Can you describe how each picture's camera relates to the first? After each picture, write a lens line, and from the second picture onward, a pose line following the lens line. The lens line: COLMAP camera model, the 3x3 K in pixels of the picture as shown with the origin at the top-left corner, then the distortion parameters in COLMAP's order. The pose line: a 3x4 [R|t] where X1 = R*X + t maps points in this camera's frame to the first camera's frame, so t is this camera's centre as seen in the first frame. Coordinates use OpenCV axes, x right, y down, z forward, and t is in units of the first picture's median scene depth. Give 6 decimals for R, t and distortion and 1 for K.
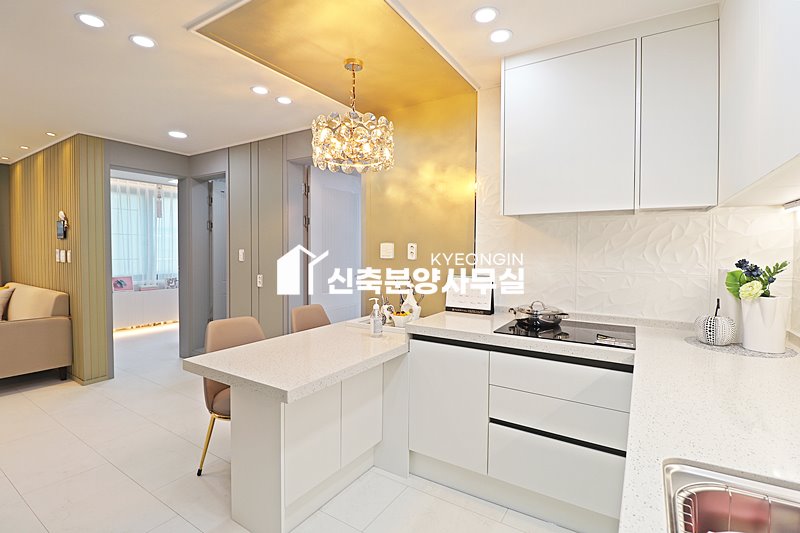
lens RADIAL K [[372.9, 0, 379.9], [0, 372.9, 262.4], [0, 0, 1]] dist [-0.005443, -0.009917]
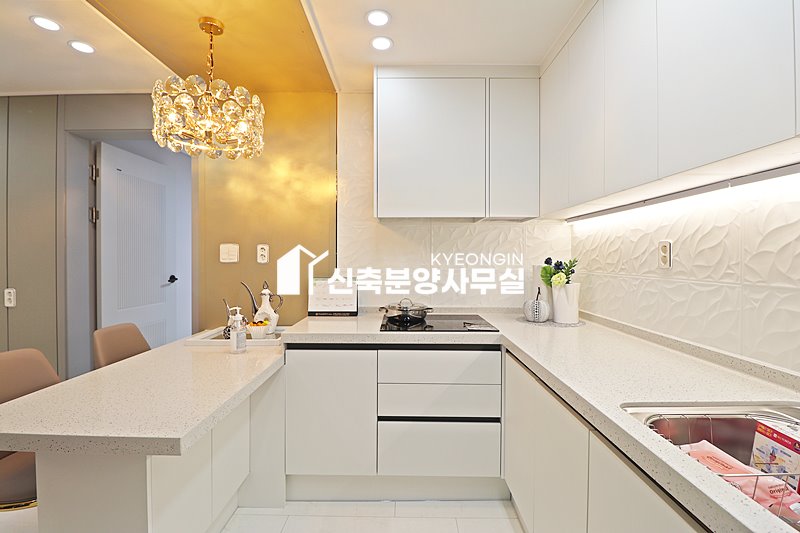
lens RADIAL K [[372.9, 0, 395.4], [0, 372.9, 262.8], [0, 0, 1]] dist [-0.005443, -0.009917]
pose [[0.845253, -0.008643, 0.534297, -0.170992], [0.018073, 0.999760, -0.012418, 0.012707], [-0.534061, 0.020153, 0.845206, 0.097547]]
